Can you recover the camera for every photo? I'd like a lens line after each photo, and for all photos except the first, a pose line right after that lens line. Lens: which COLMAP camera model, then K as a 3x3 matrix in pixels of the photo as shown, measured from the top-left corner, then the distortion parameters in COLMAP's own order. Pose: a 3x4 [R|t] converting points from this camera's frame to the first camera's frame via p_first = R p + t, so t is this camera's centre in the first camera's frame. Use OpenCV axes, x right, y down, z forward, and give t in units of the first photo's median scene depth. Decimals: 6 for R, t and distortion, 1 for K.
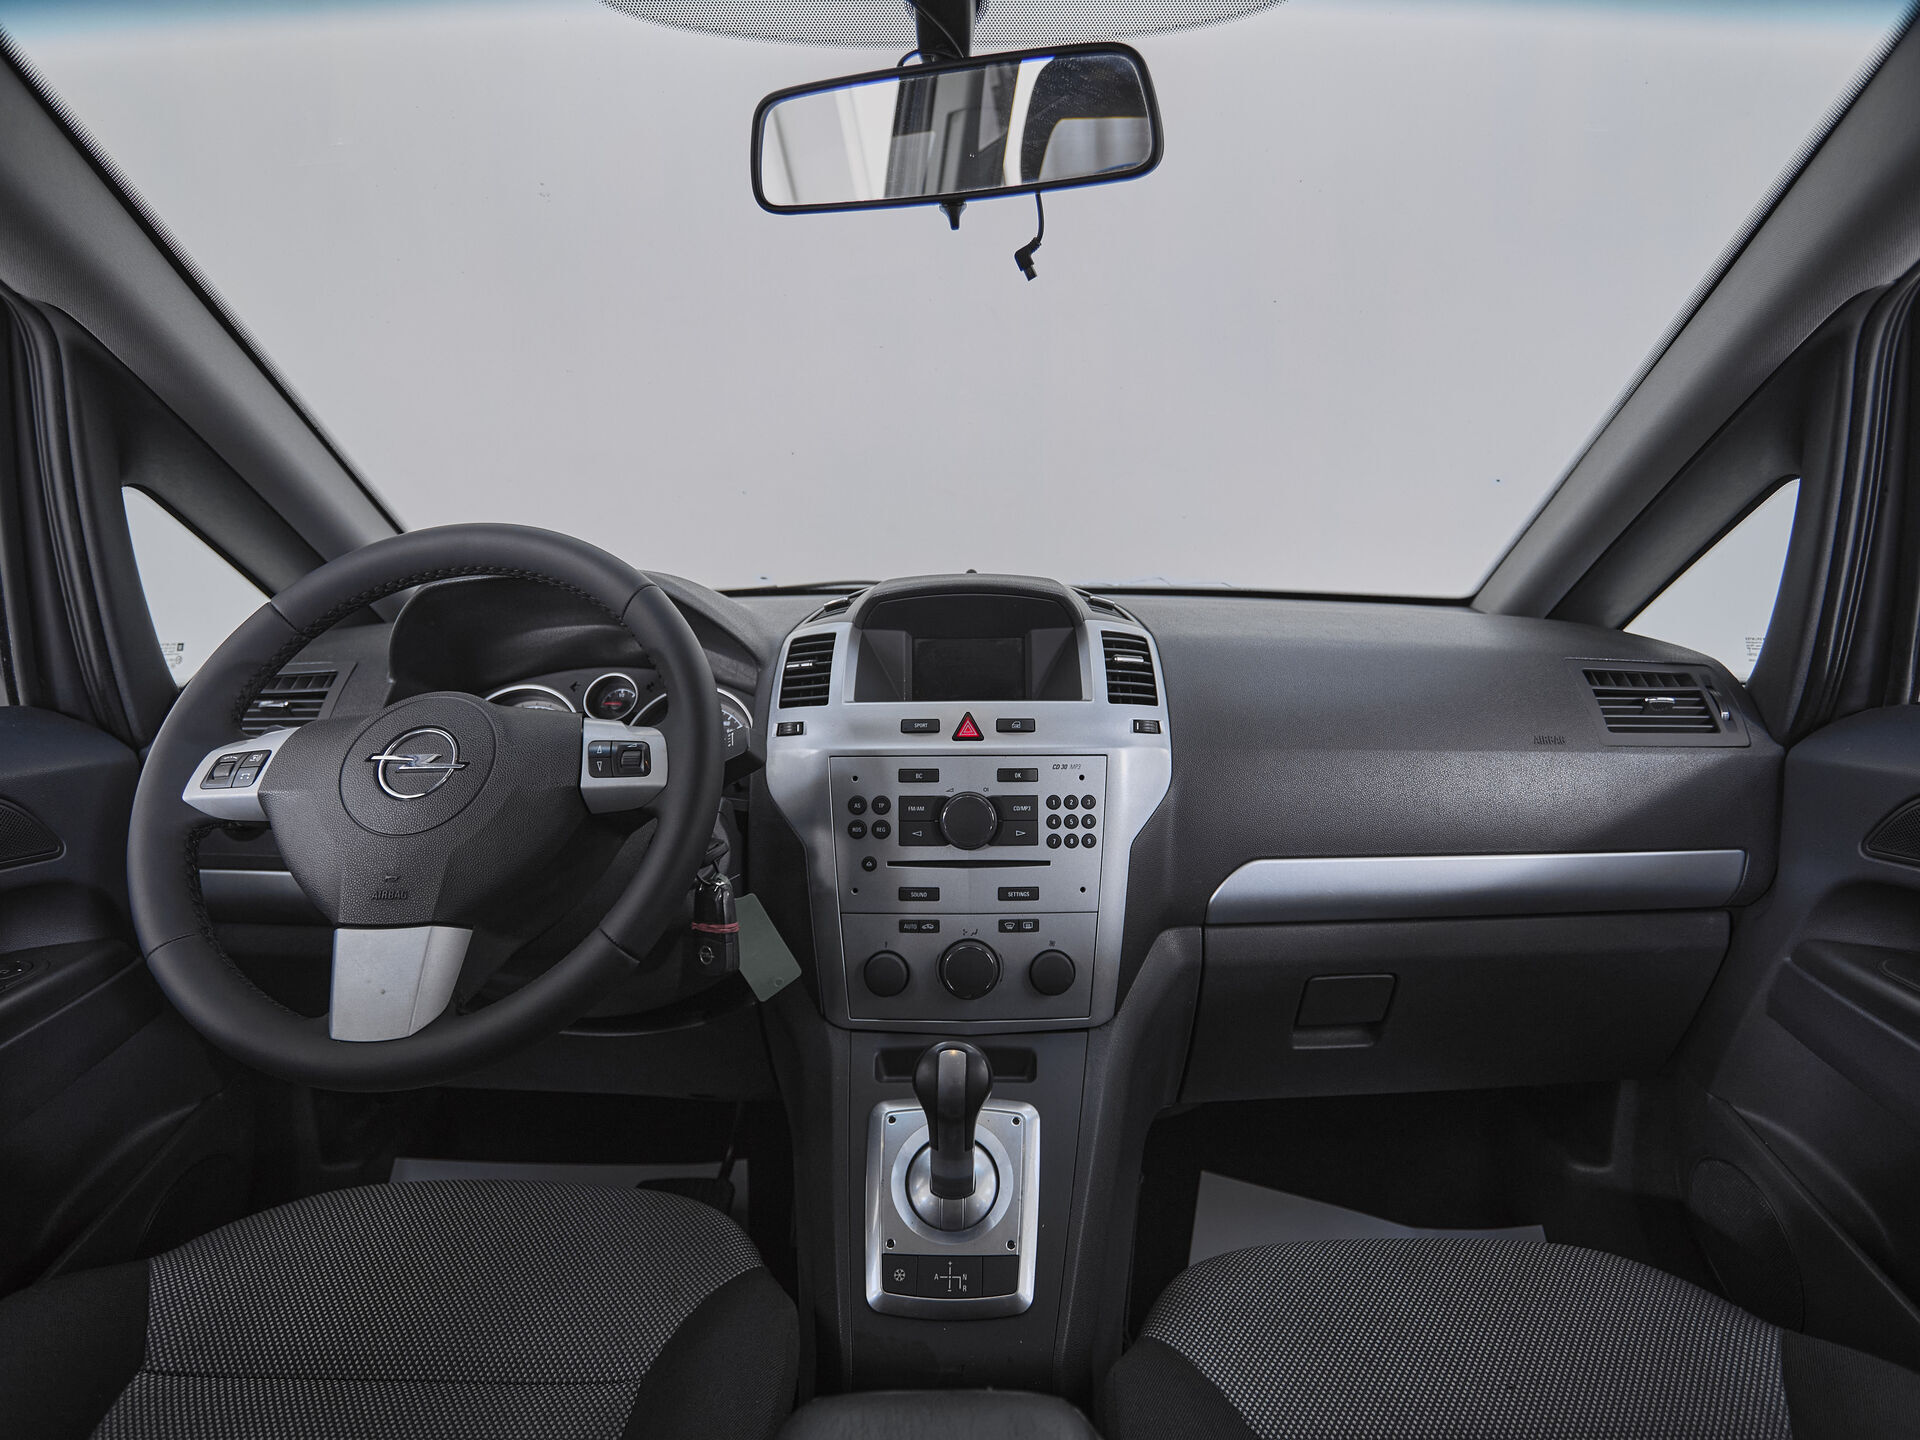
lens RADIAL K [[1054.8, 0, 970.3], [0, 1054.8, 726.3], [0, 0, 1]] dist [-0.003405, 0.000475]
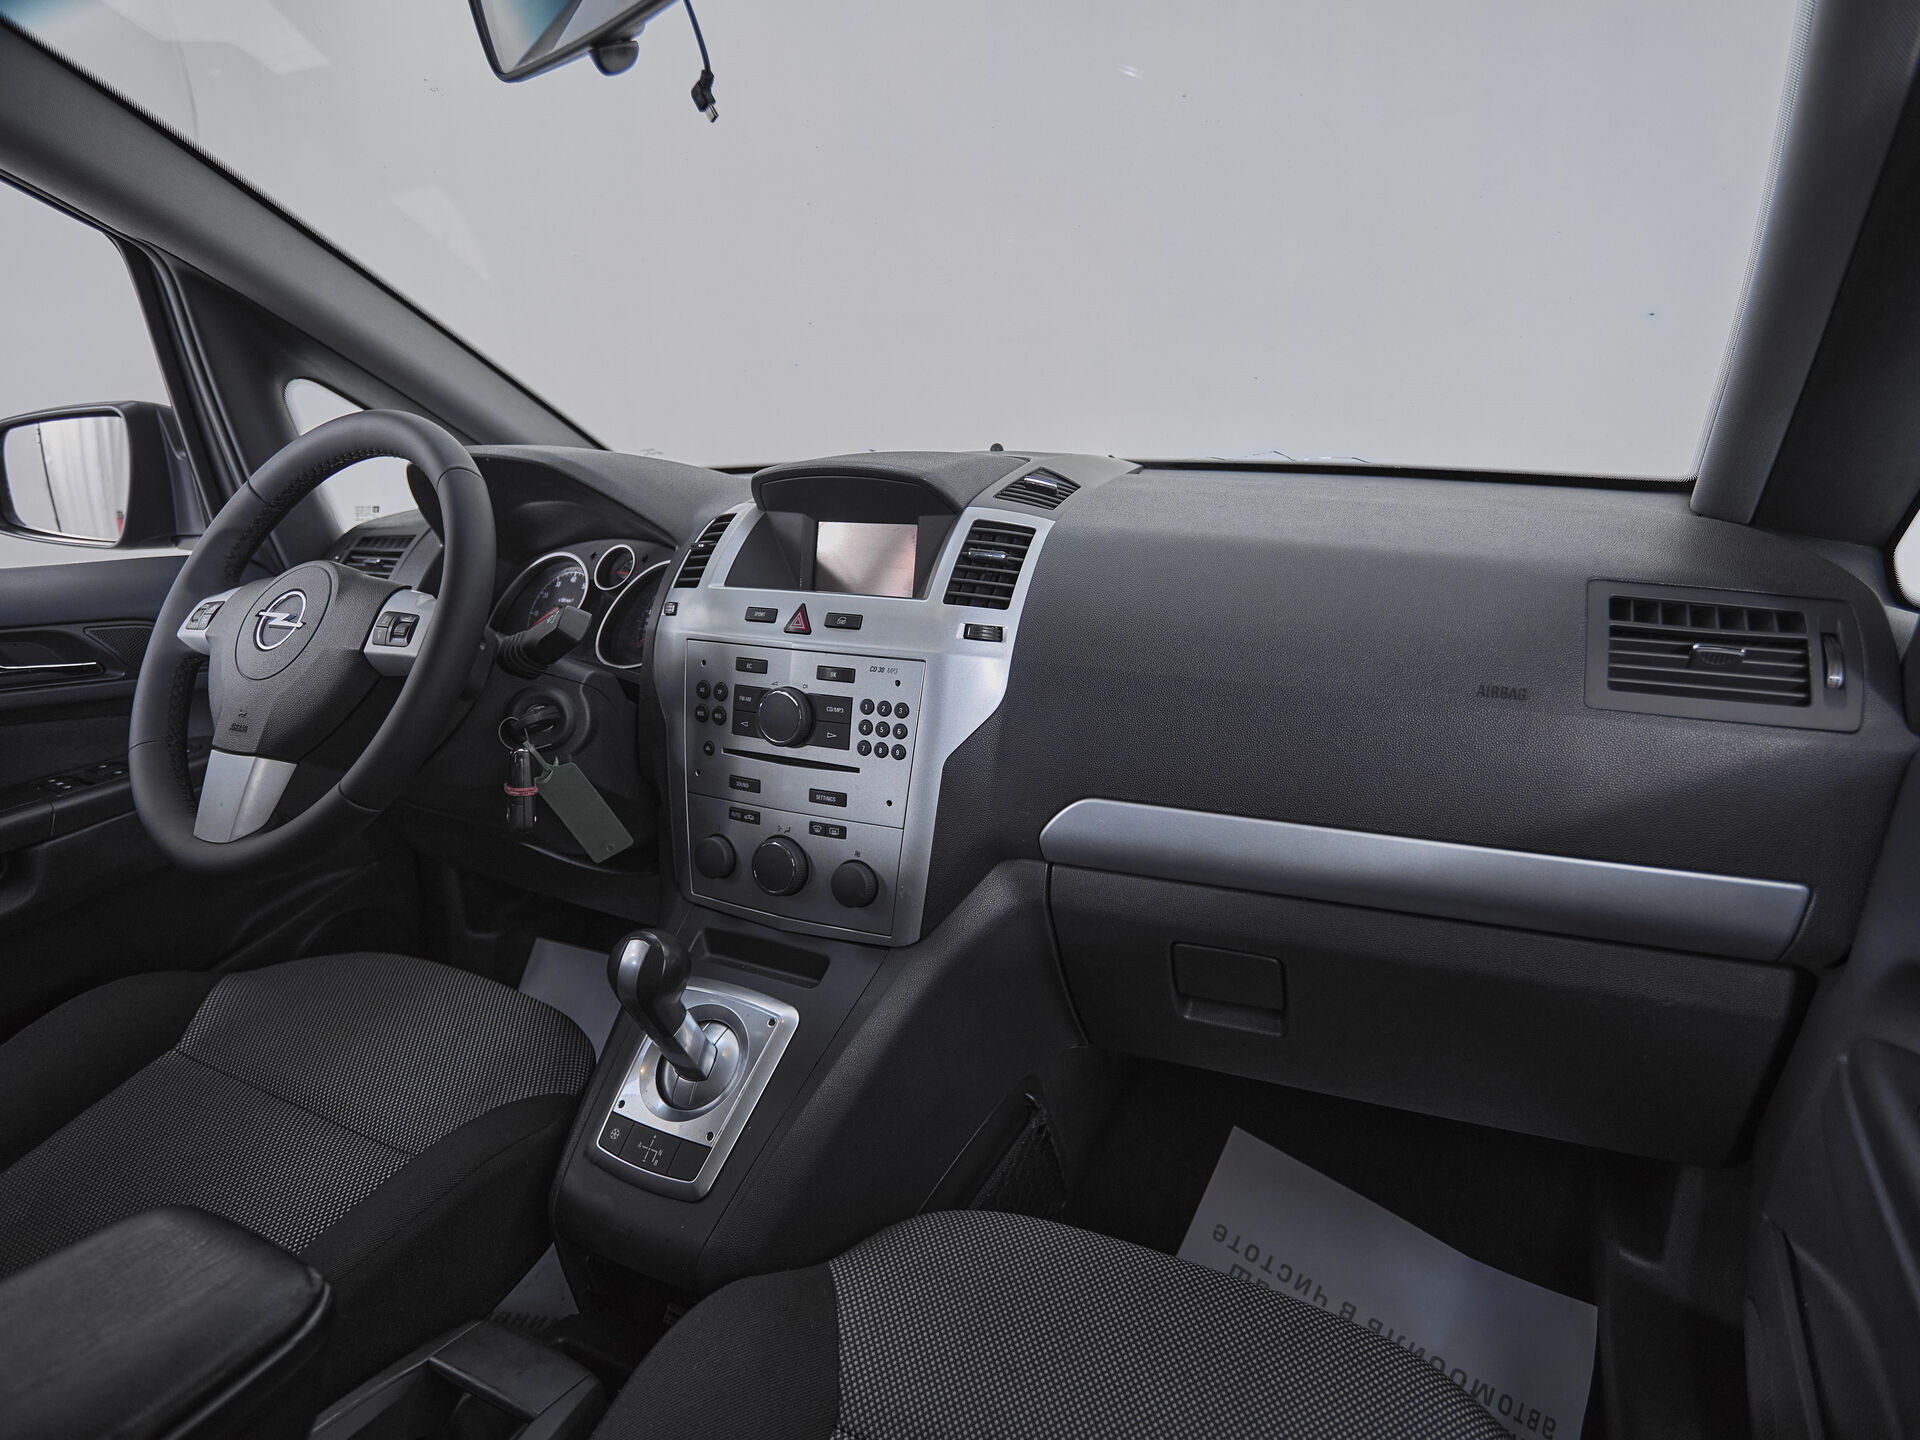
lens RADIAL K [[1048.9, 0, 990.6], [0, 1048.9, 721.3], [0, 0, 1]] dist [-0.000910, -0.000274]
pose [[0.903350, 0.109709, -0.414636, 0.562686], [-0.057894, 0.989075, 0.135570, -0.047186], [0.424980, -0.098462, 0.899832, 0.211187]]
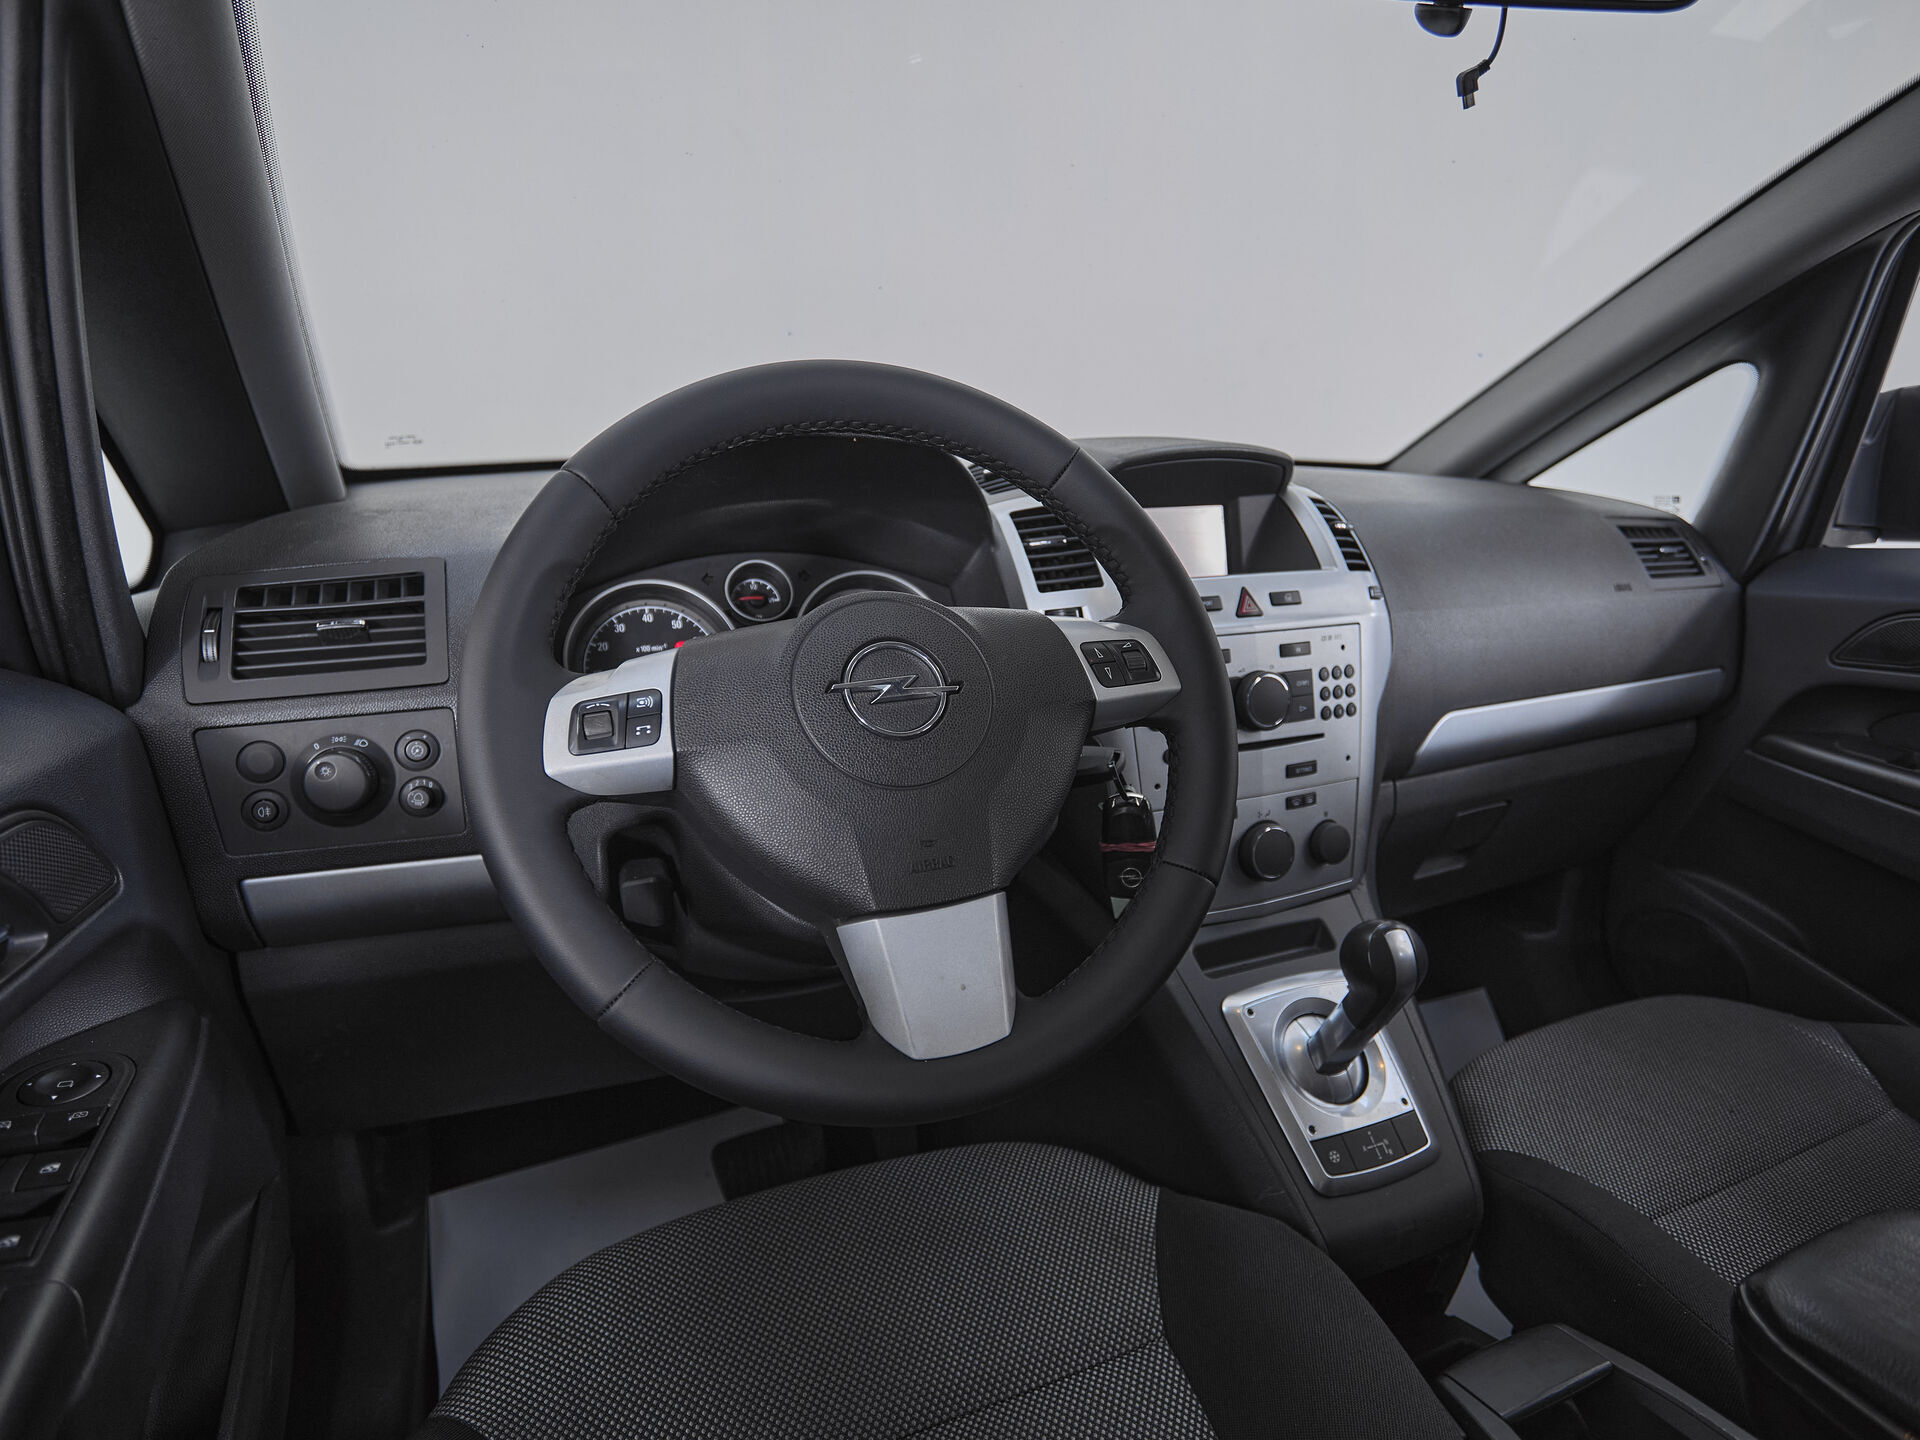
lens RADIAL K [[1036.9, 0, 960.5], [0, 1036.9, 729.8], [0, 0, 1]] dist [-0.002145, -0.000292]
pose [[0.914812, -0.102205, 0.390735, -0.618912], [0.051306, 0.989022, 0.138578, -0.028859], [-0.400609, -0.106726, 0.910012, 0.244989]]
